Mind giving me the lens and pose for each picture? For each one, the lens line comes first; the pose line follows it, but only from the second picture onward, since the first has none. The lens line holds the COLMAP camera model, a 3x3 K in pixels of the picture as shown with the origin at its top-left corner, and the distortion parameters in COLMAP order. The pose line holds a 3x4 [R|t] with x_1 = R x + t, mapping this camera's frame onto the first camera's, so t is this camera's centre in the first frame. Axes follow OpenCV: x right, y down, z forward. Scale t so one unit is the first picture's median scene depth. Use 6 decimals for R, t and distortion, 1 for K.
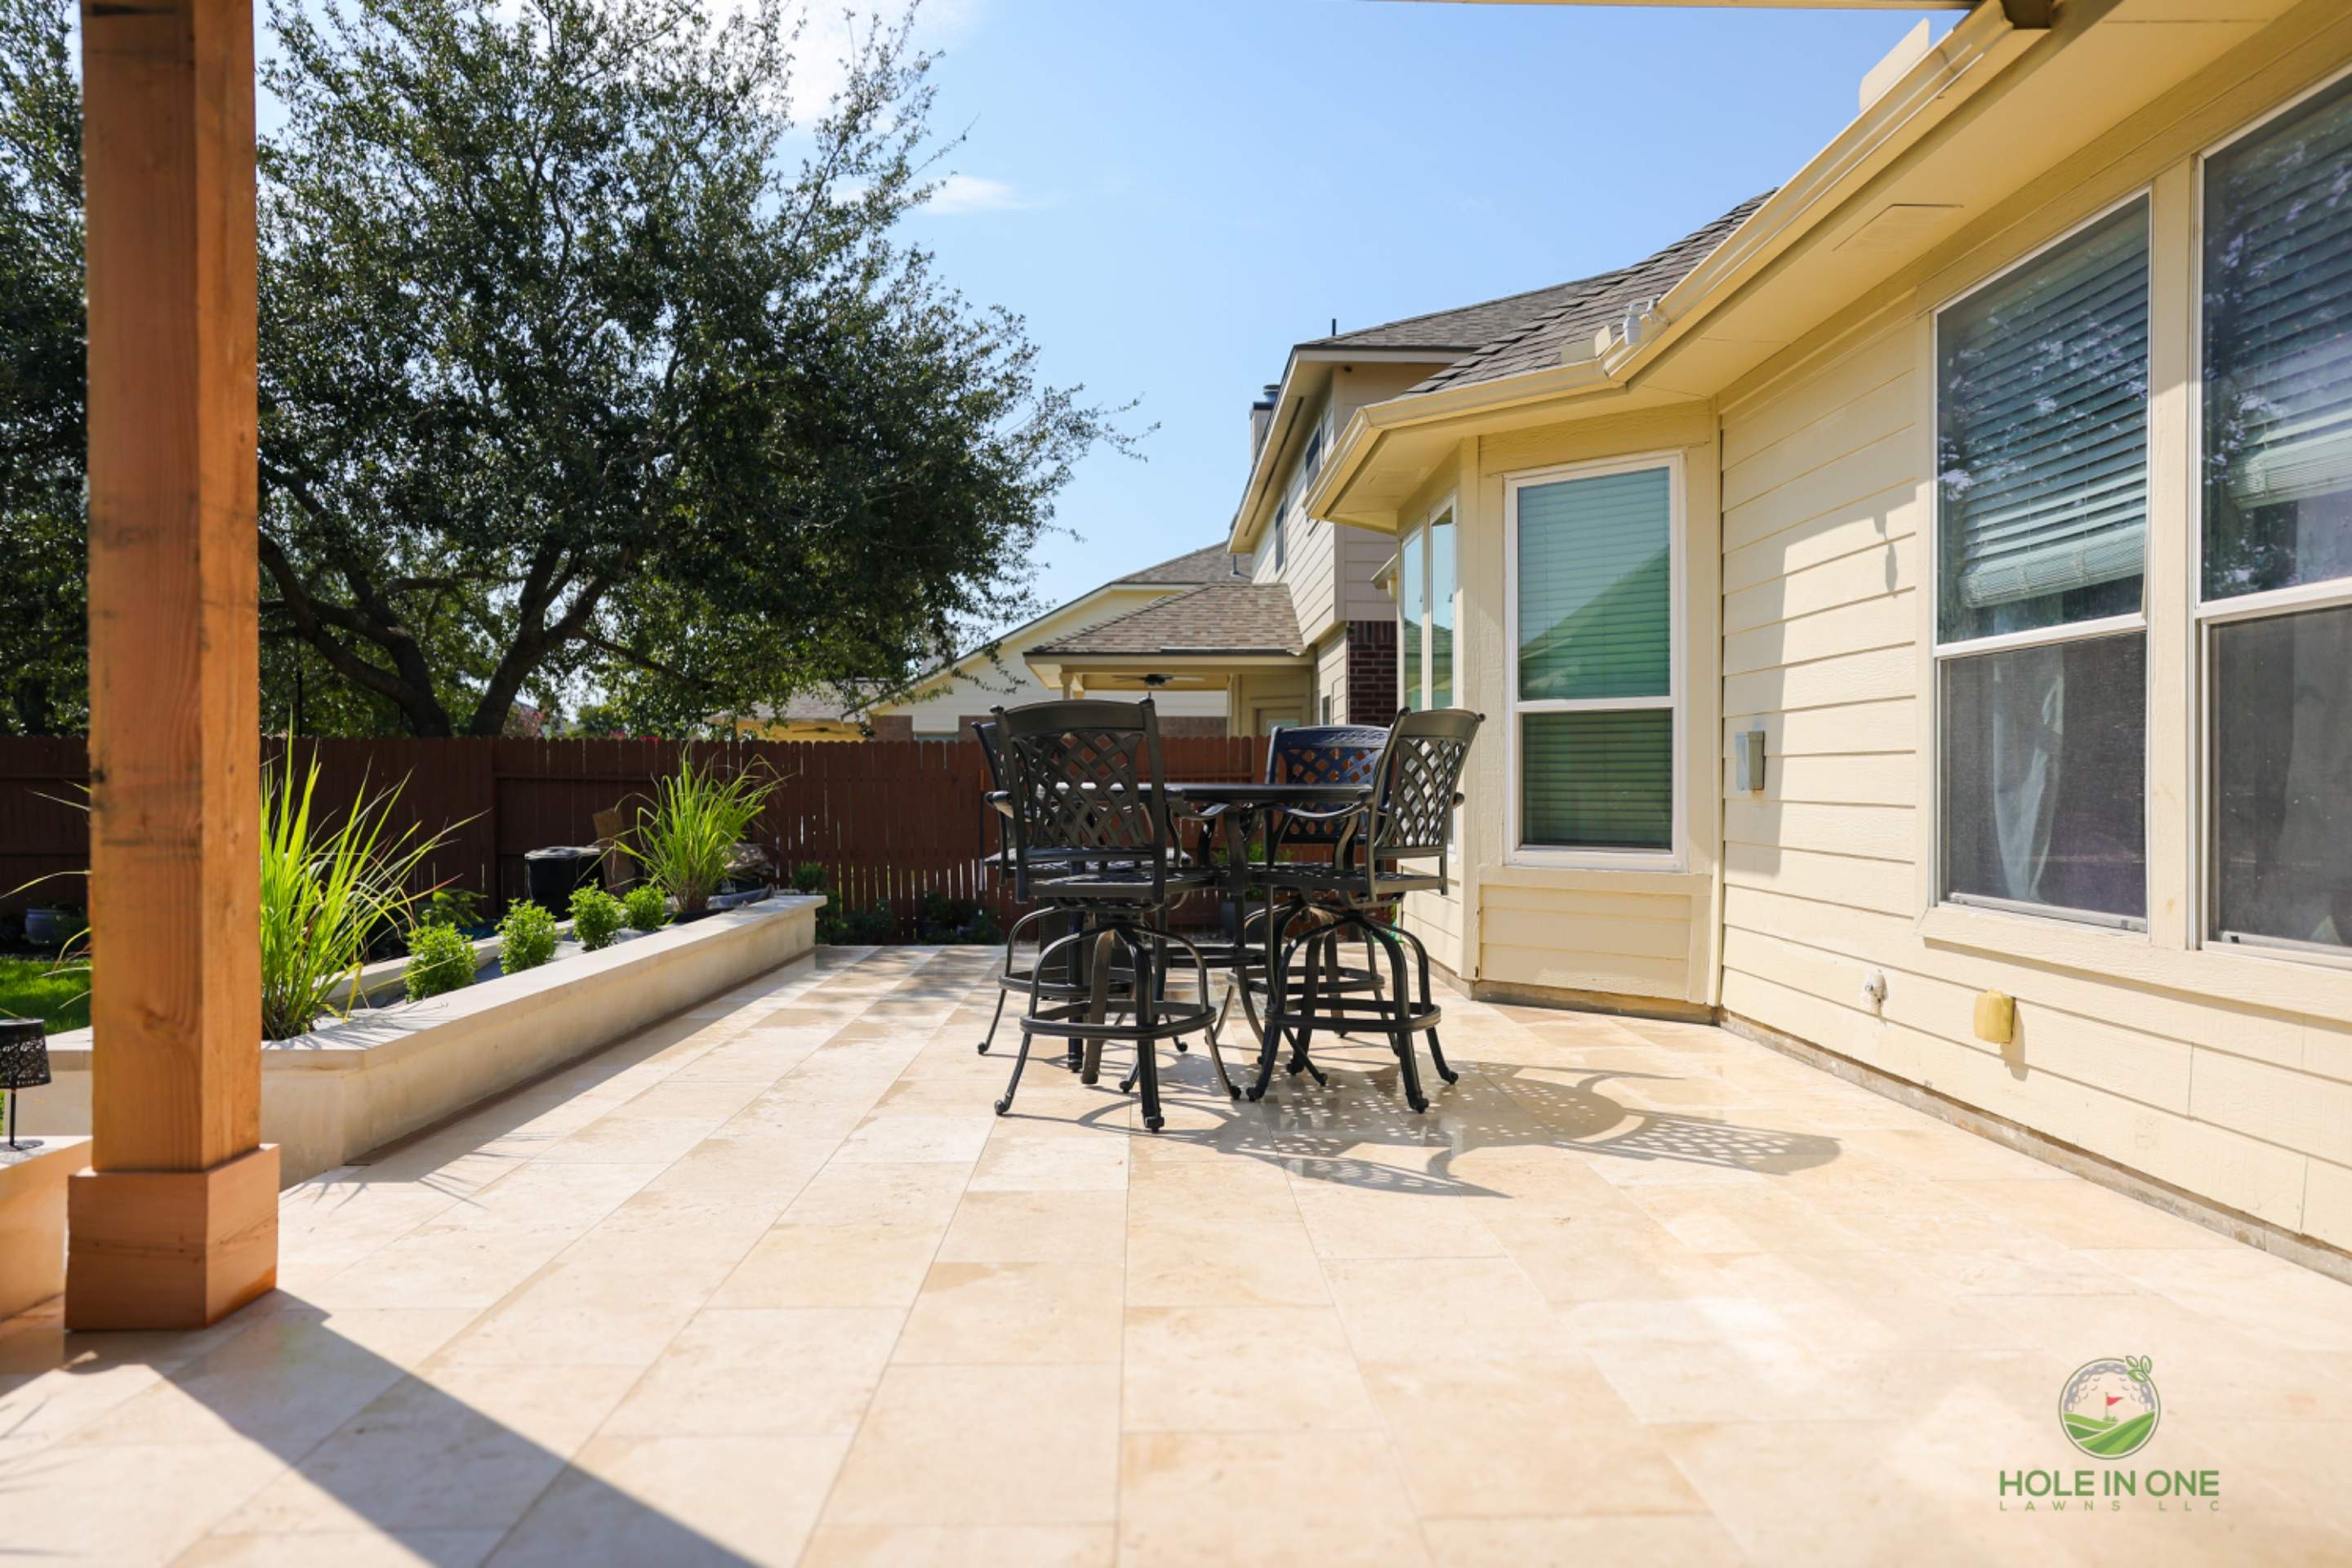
lens RADIAL K [[1568.5, 0, 1169.1], [0, 1568.5, 789.8], [0, 0, 1]] dist [-0.028811, 0.001703]
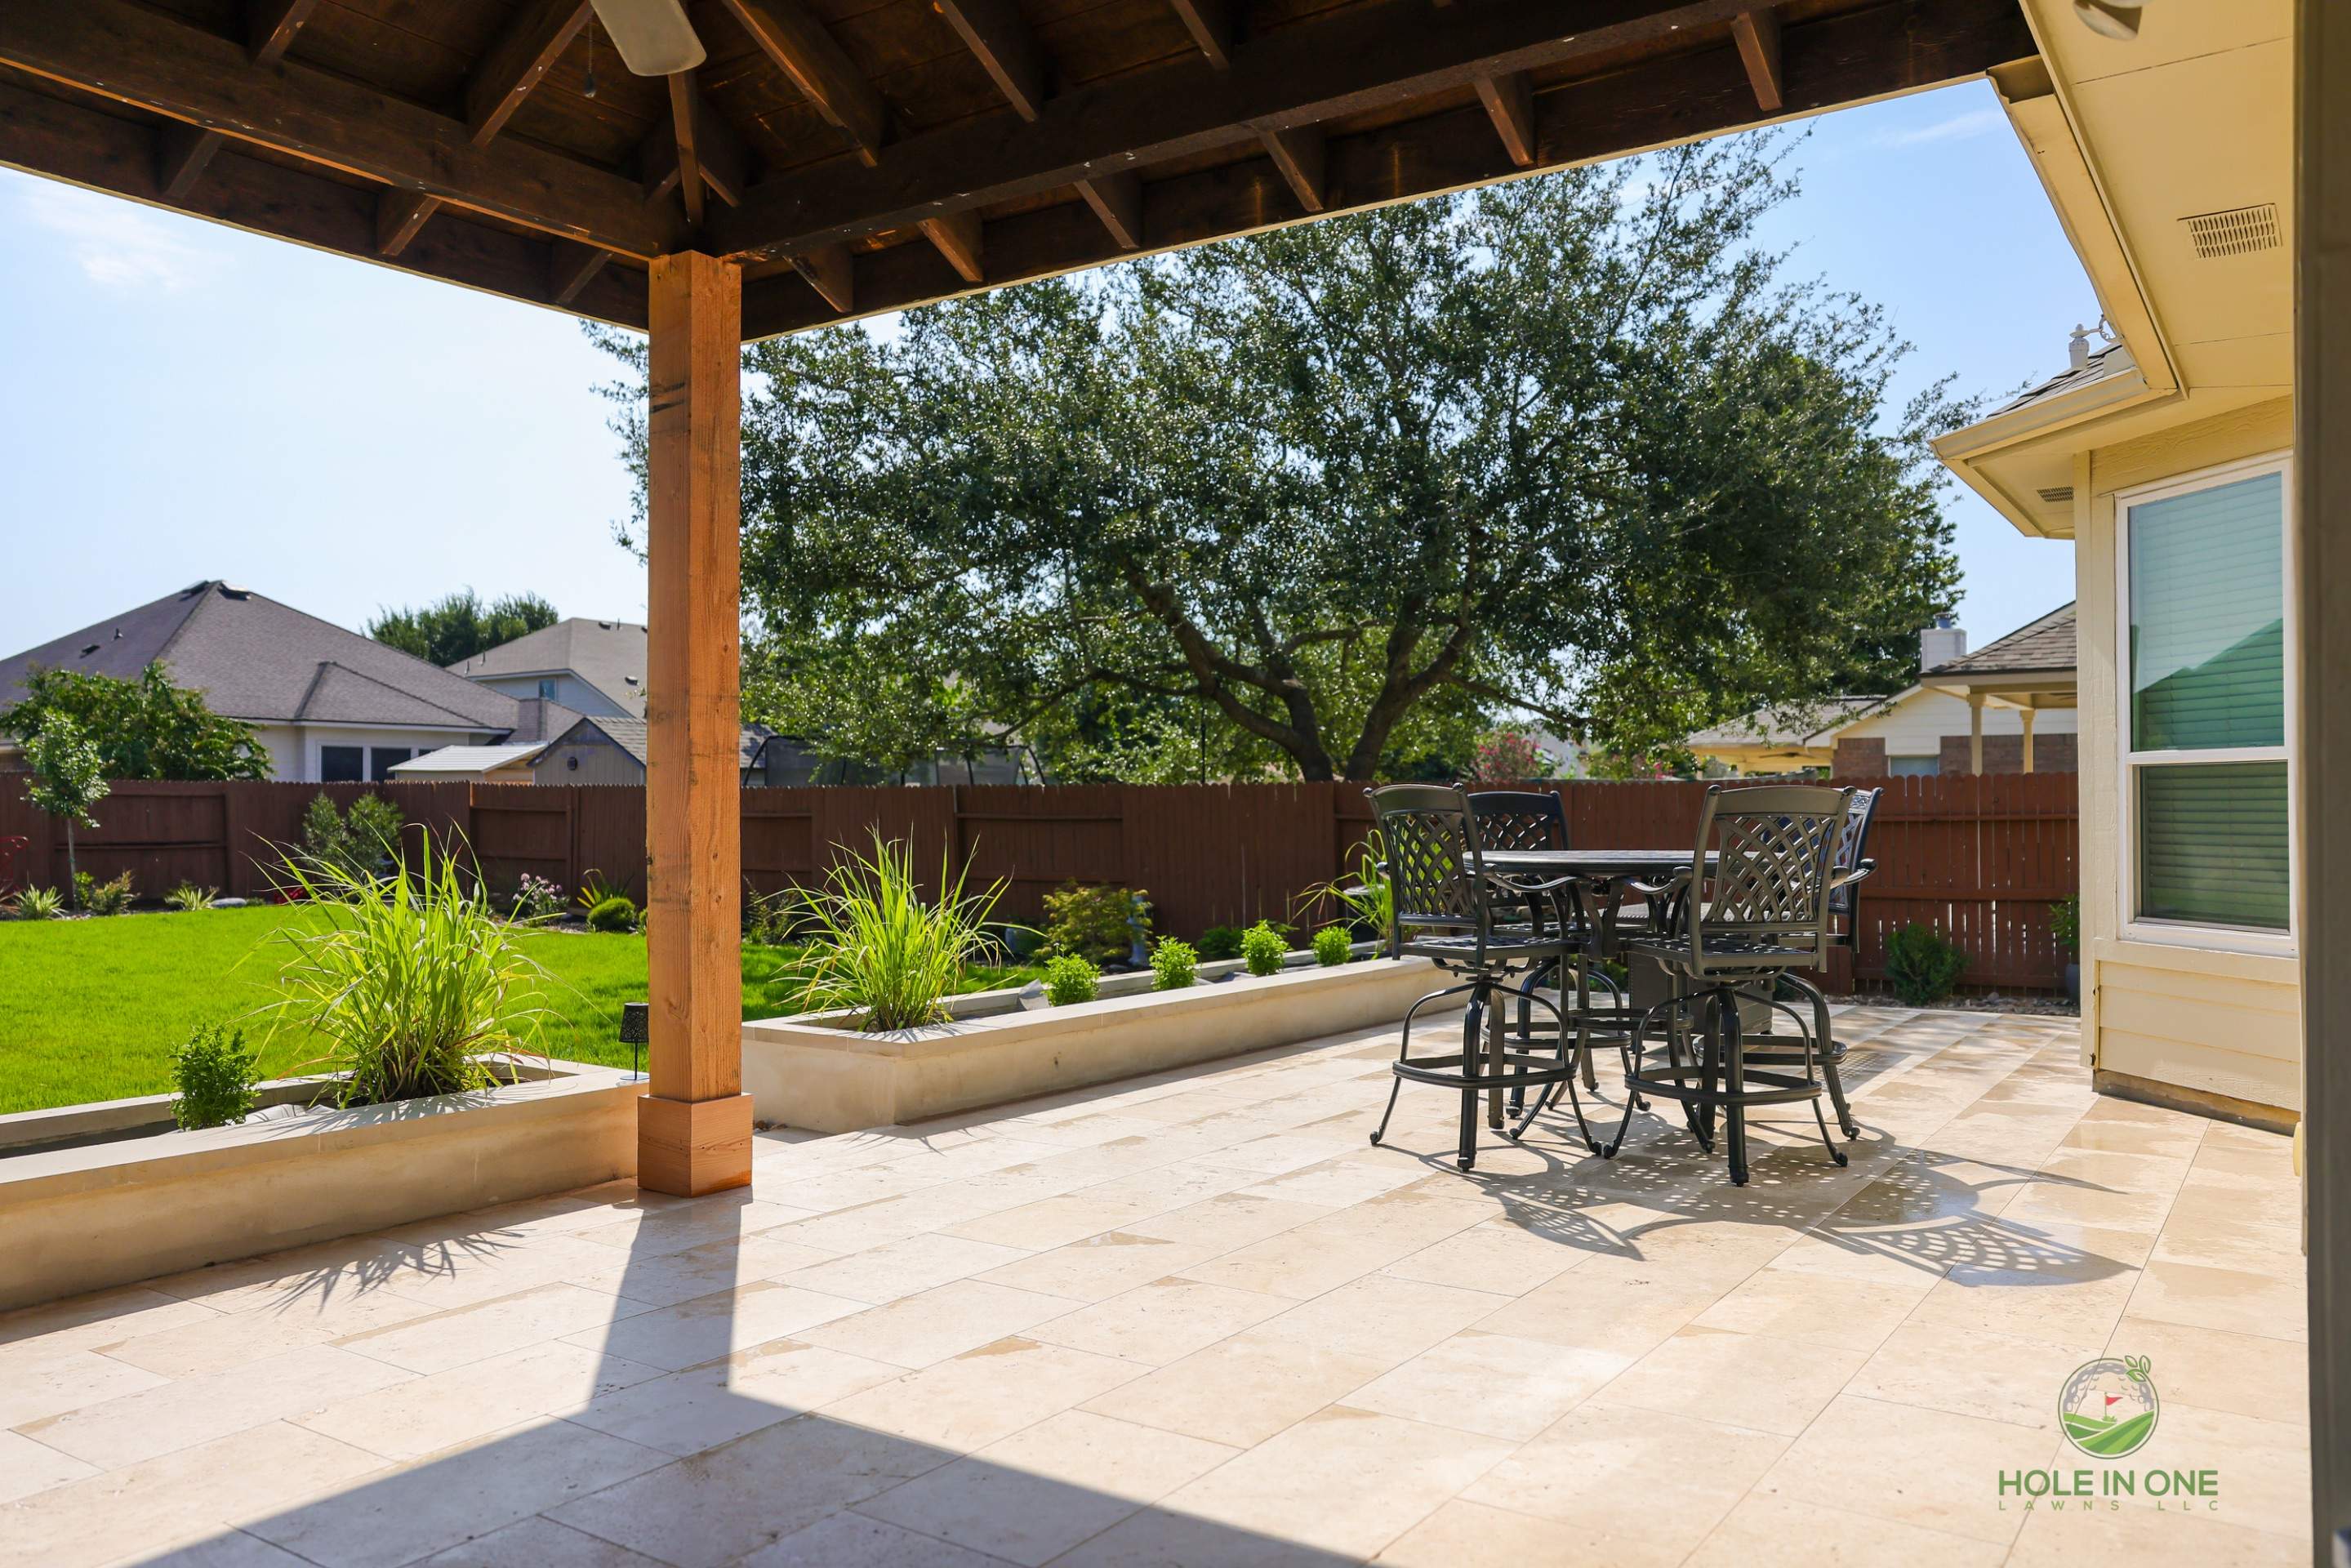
lens RADIAL K [[1701.3, 0, 1187.4], [0, 1701.3, 794.4], [0, 0, 1]] dist [-0.085357, 0.080099]
pose [[0.816774, -0.007319, -0.576911, 0.353148], [0.001049, 0.999937, -0.011200, -0.024981], [0.576956, 0.008543, 0.816730, -0.065892]]
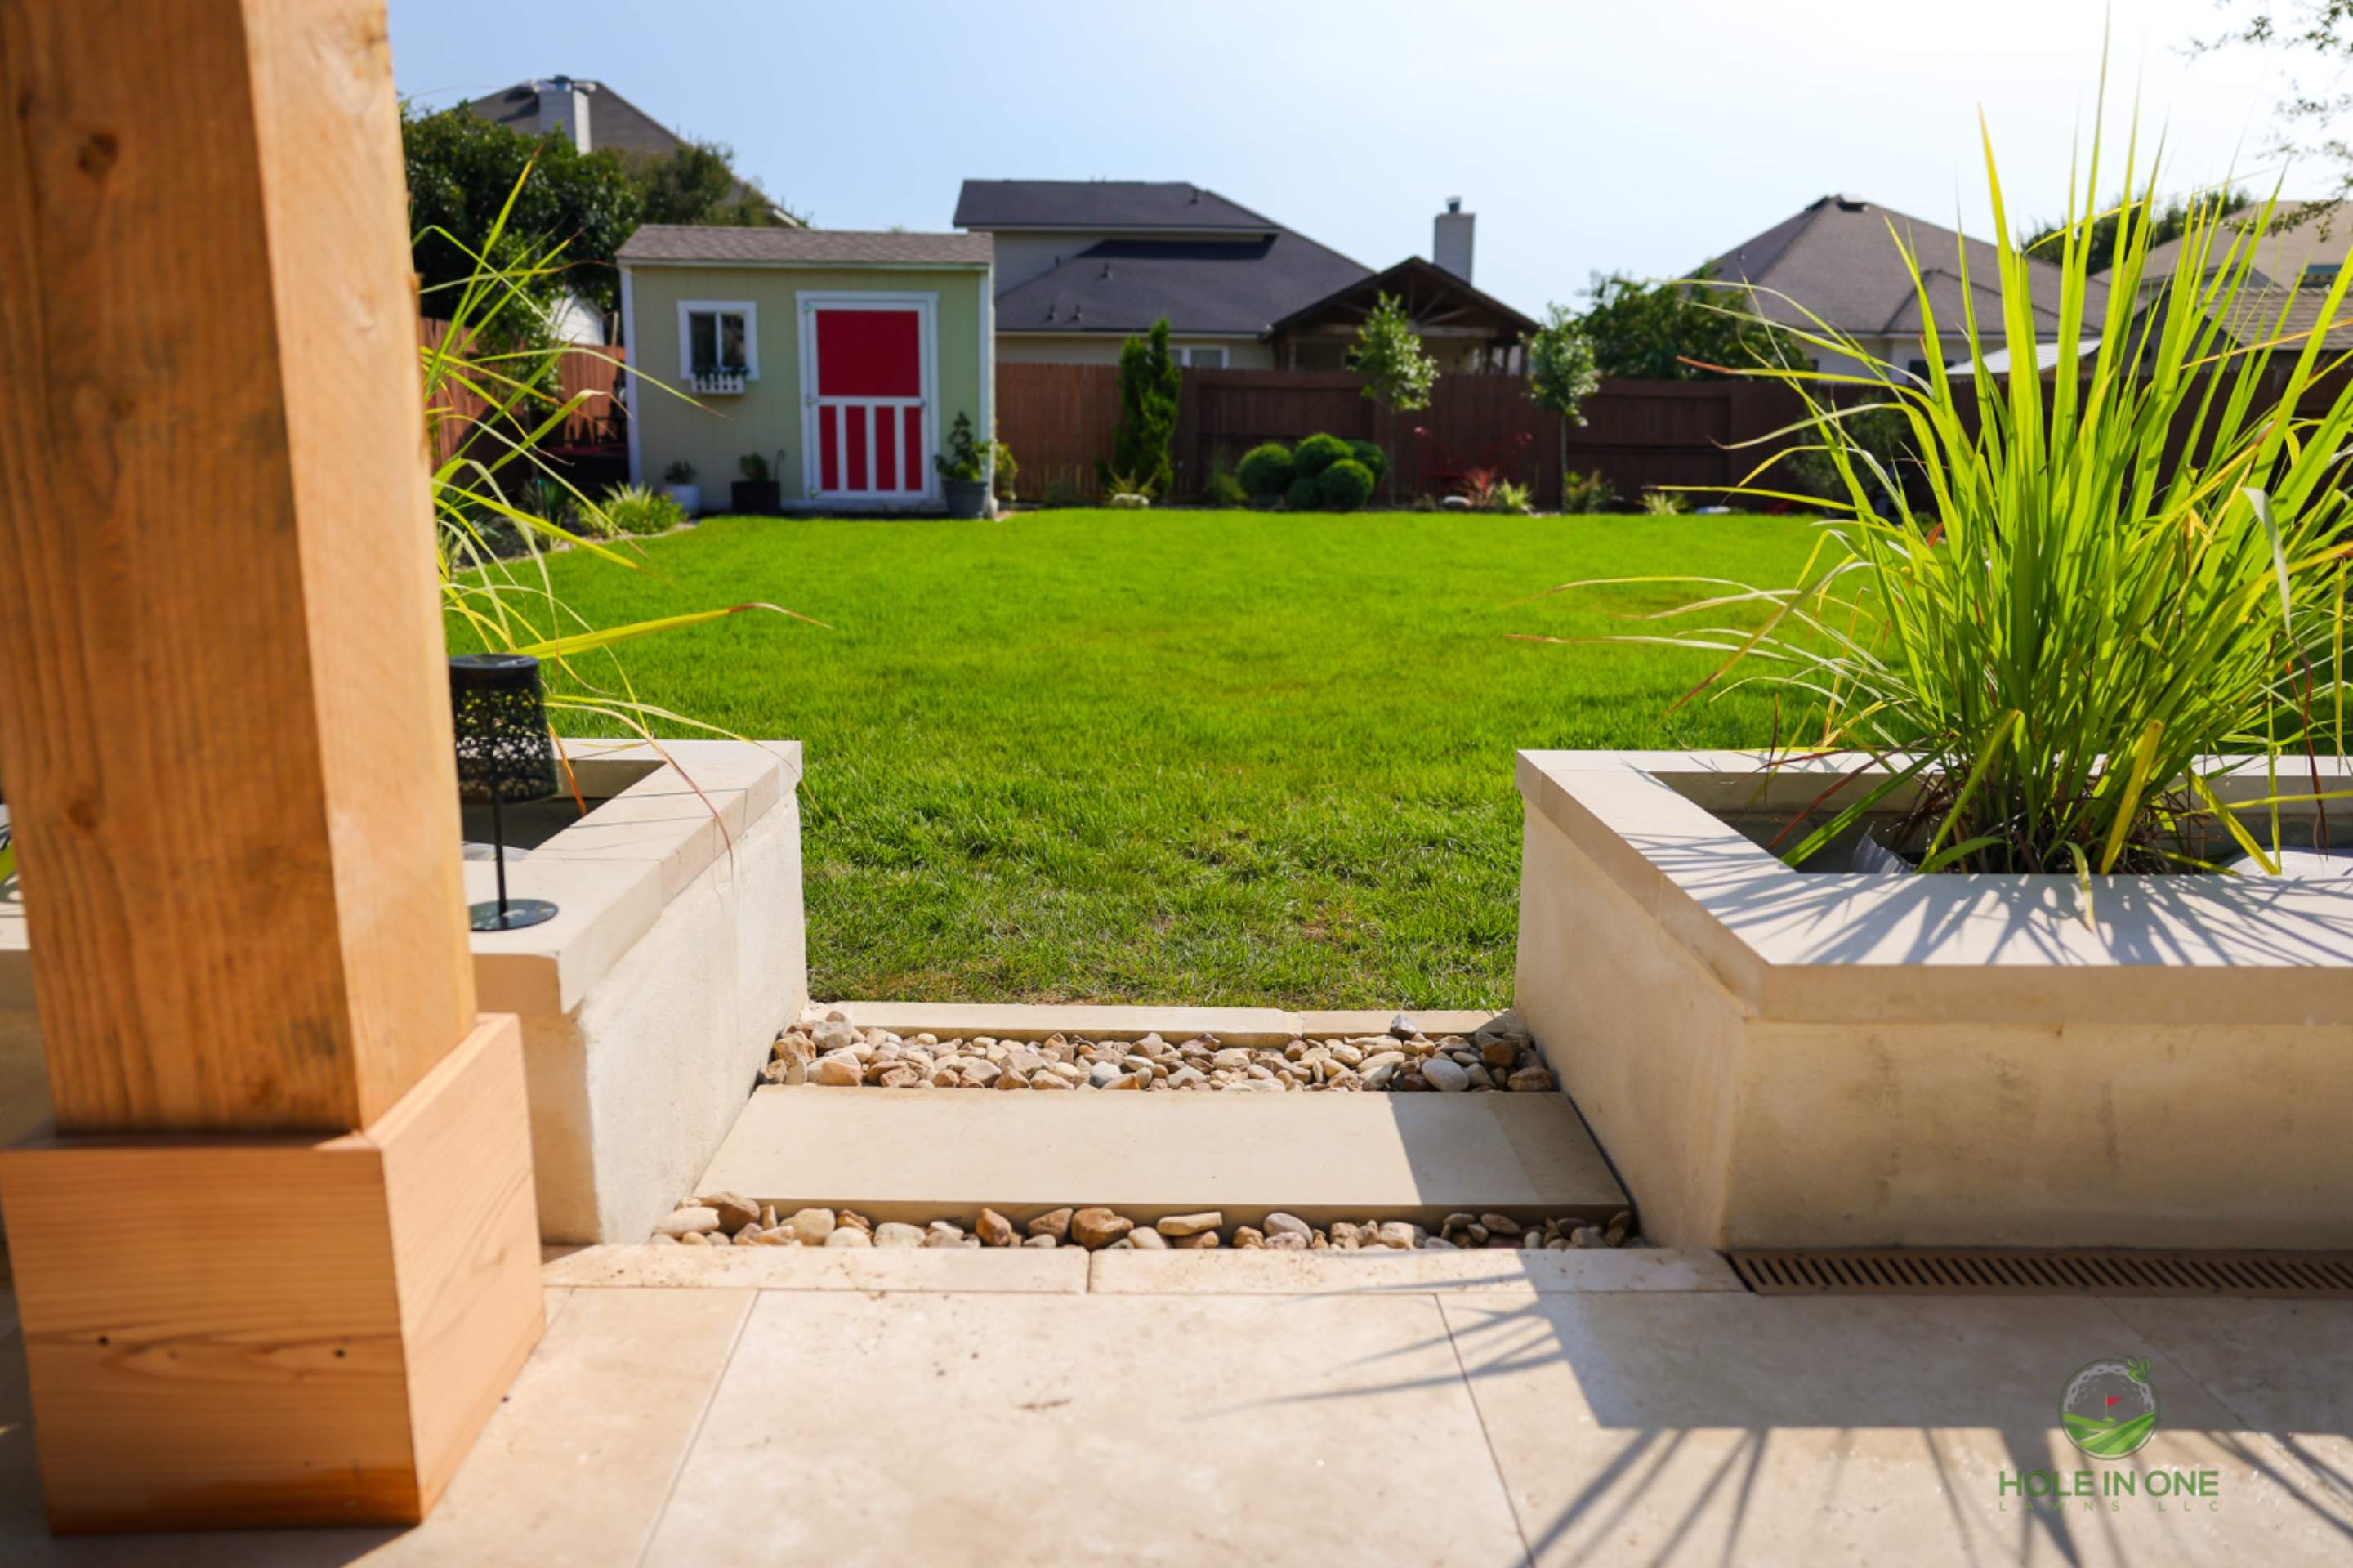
lens RADIAL K [[1604.5, 0, 1171.4], [0, 1604.5, 729.8], [0, 0, 1]] dist [-0.032992, -0.000474]
pose [[-0.002827, 0.177560, -0.984106, -0.119107], [-0.013838, 0.984009, 0.177582, 0.036899], [0.999900, 0.014120, -0.000325, 0.532621]]
